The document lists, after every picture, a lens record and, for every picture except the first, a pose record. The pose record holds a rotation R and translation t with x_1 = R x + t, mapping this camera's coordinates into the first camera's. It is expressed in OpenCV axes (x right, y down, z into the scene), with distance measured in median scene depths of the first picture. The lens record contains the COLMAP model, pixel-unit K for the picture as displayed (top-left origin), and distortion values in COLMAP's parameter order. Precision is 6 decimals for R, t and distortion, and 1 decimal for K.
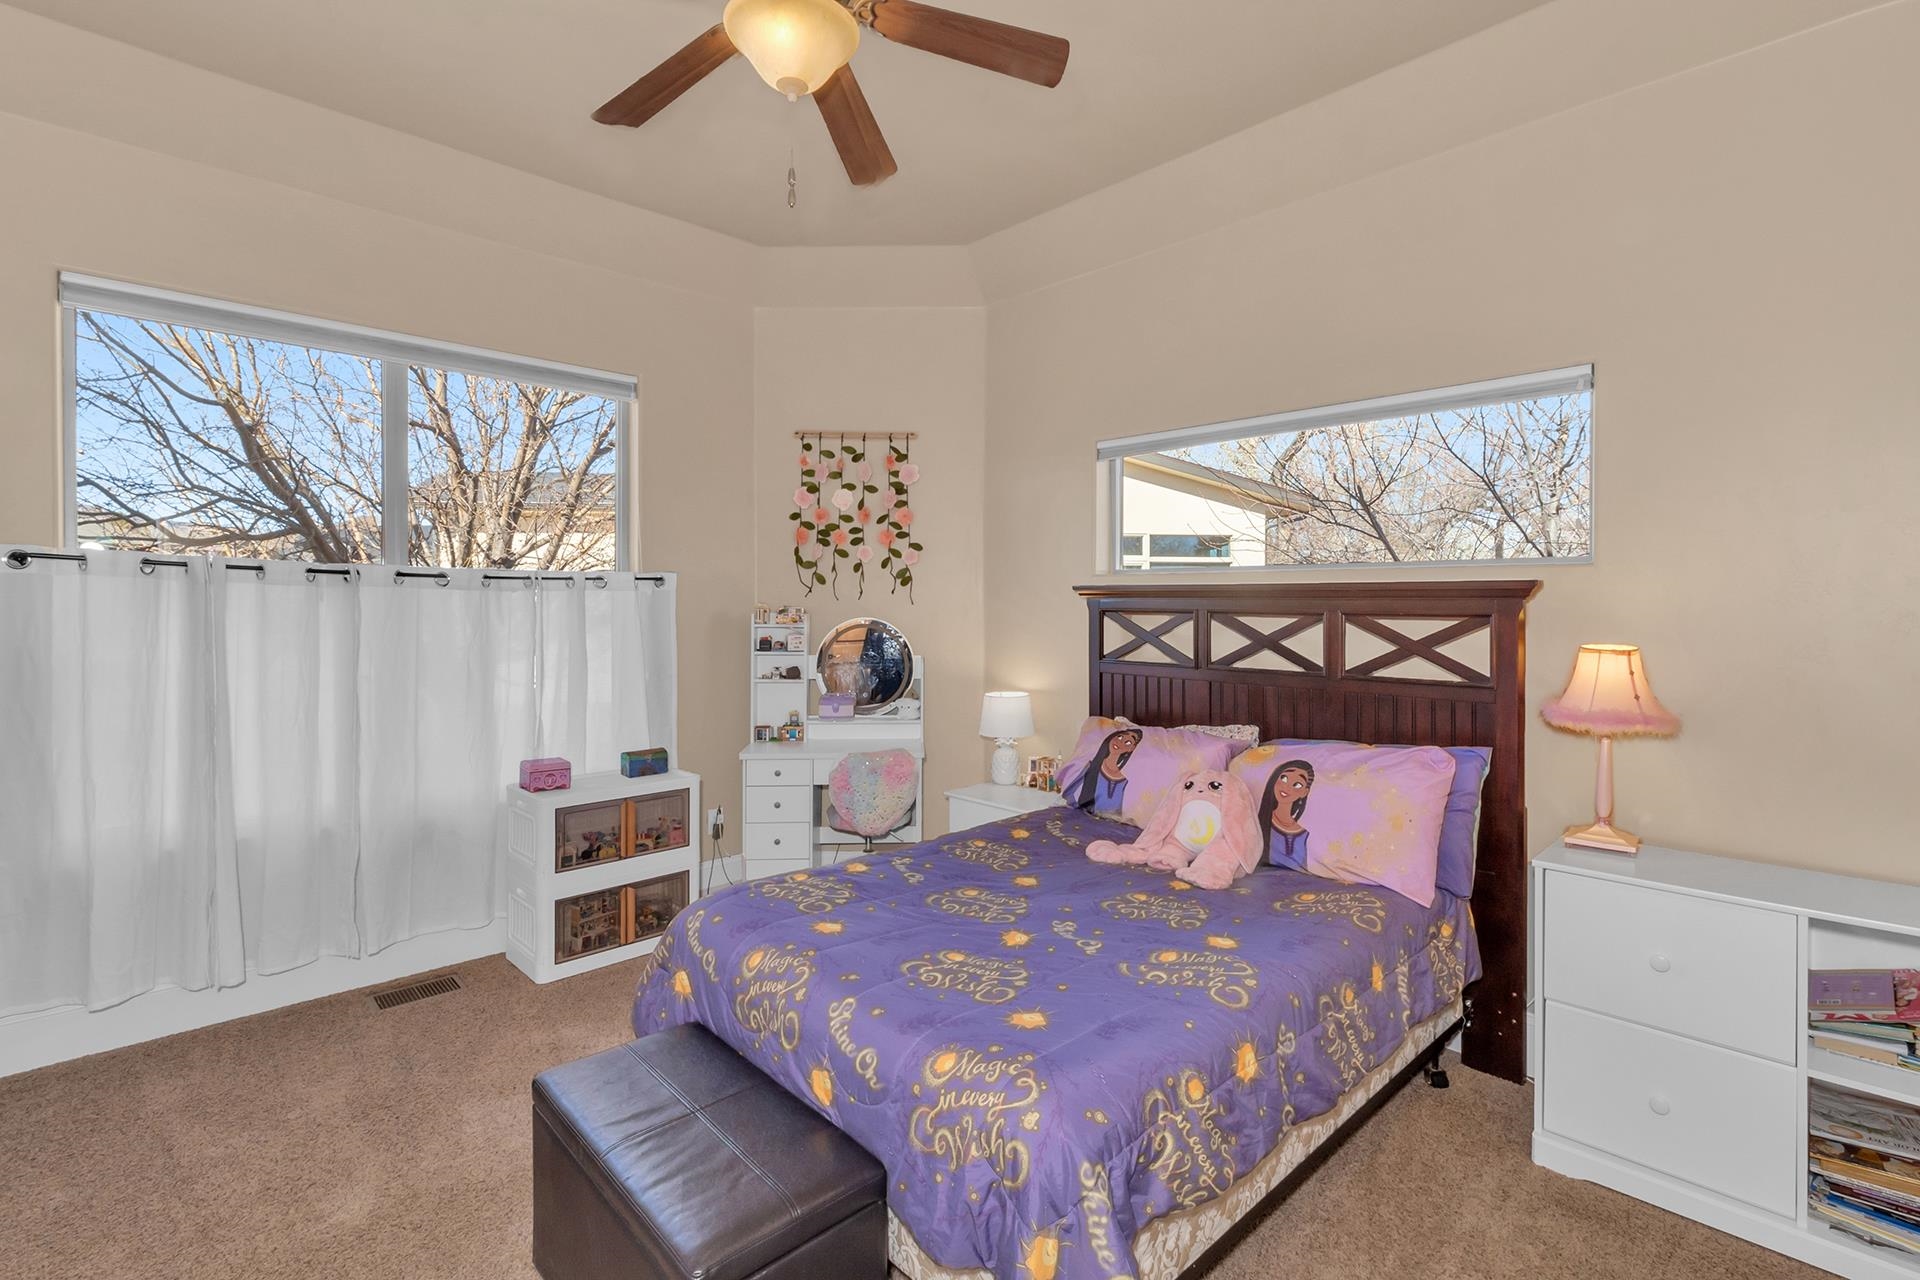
lens RADIAL K [[885.5, 0, 967.6], [0, 885.5, 591.4], [0, 0, 1]] dist [0.001358, 0.000436]
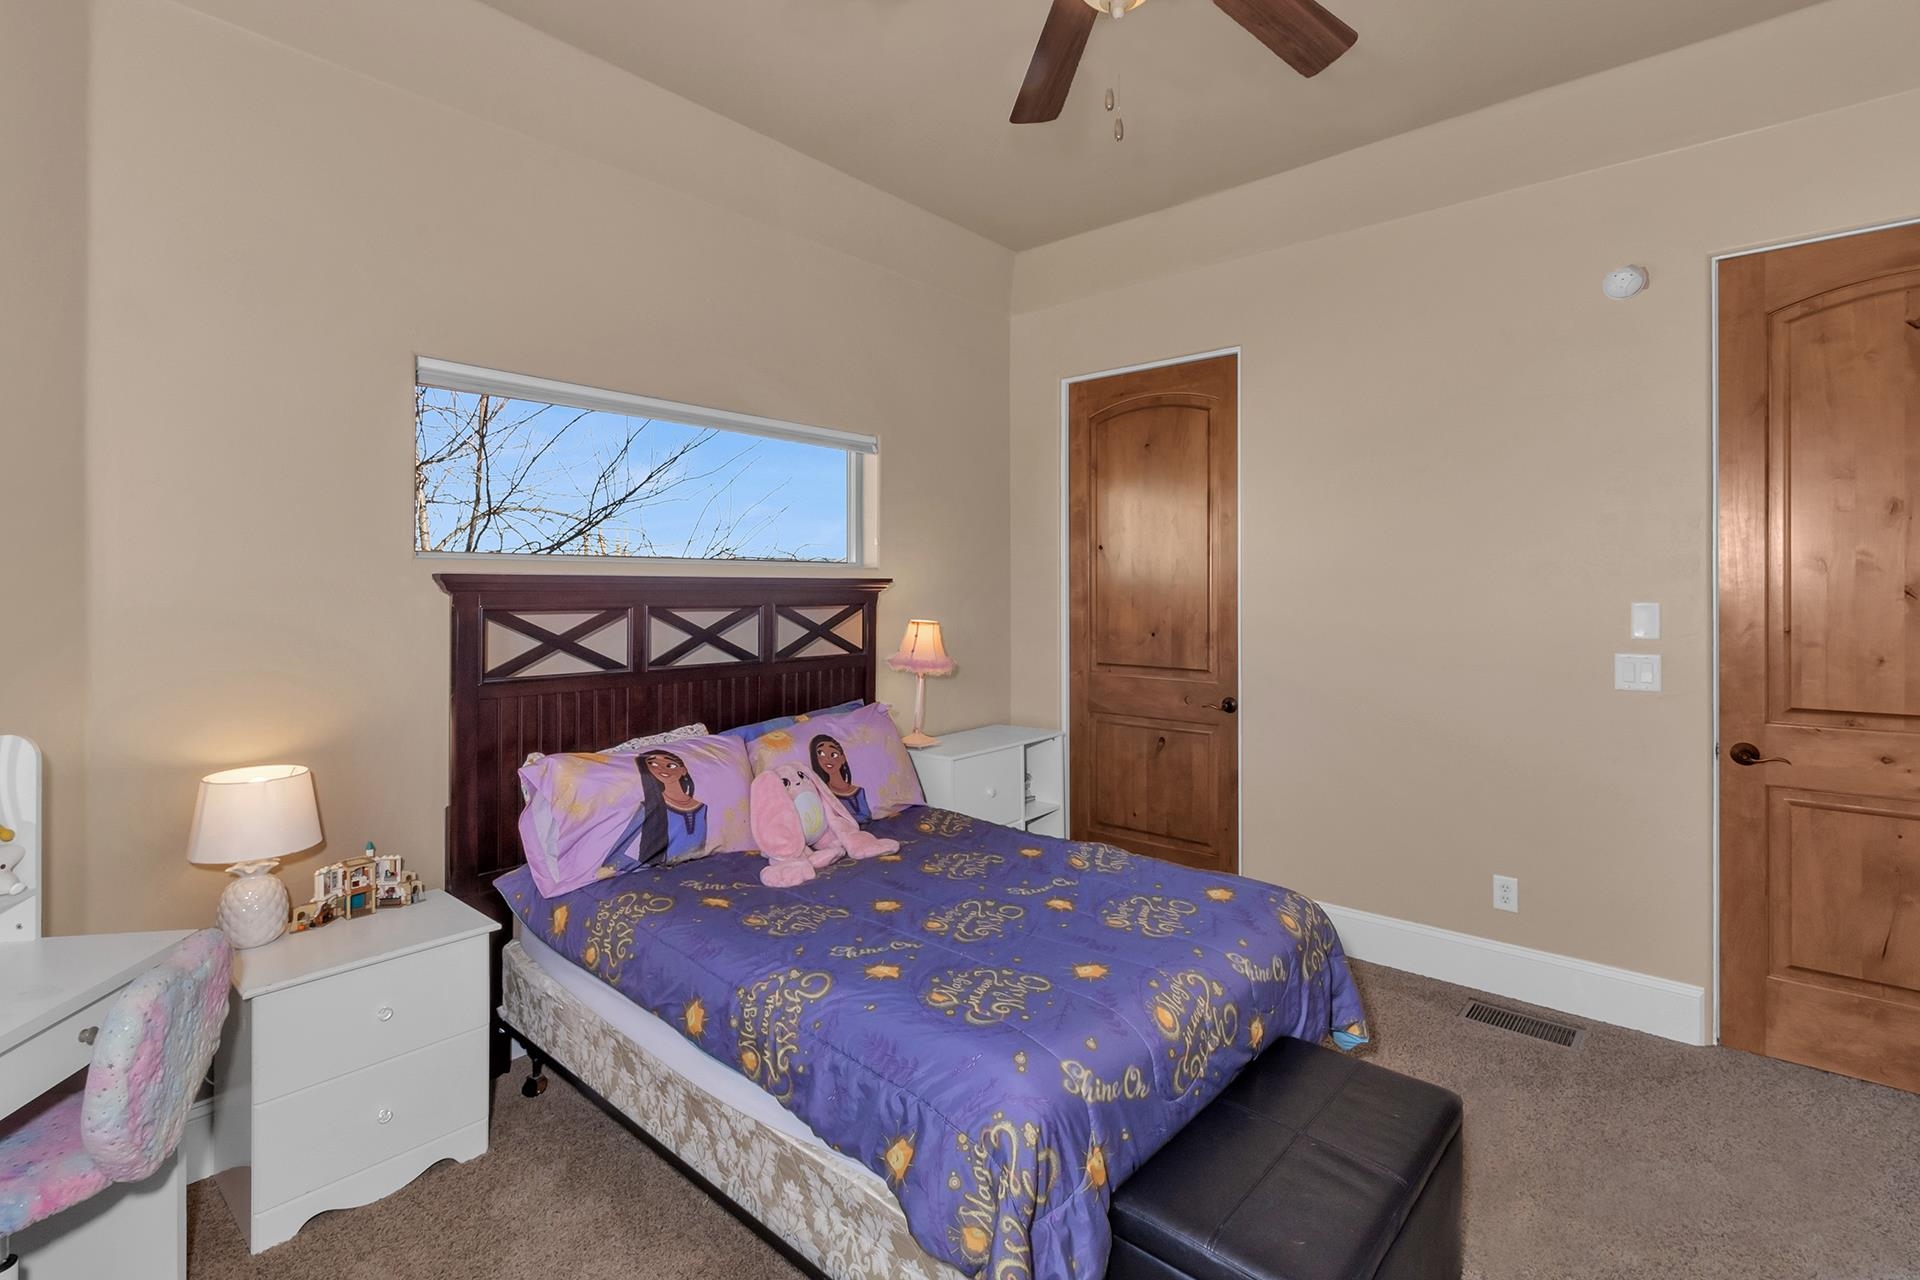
lens RADIAL K [[885.5, 0, 967.6], [0, 885.5, 591.4], [0, 0, 1]] dist [0.001358, 0.000436]
pose [[-0.093169, 0.000894, 0.995650, -0.674878], [-0.004614, 0.999988, -0.001330, 0.006983], [-0.995640, -0.004718, -0.093163, 0.805267]]
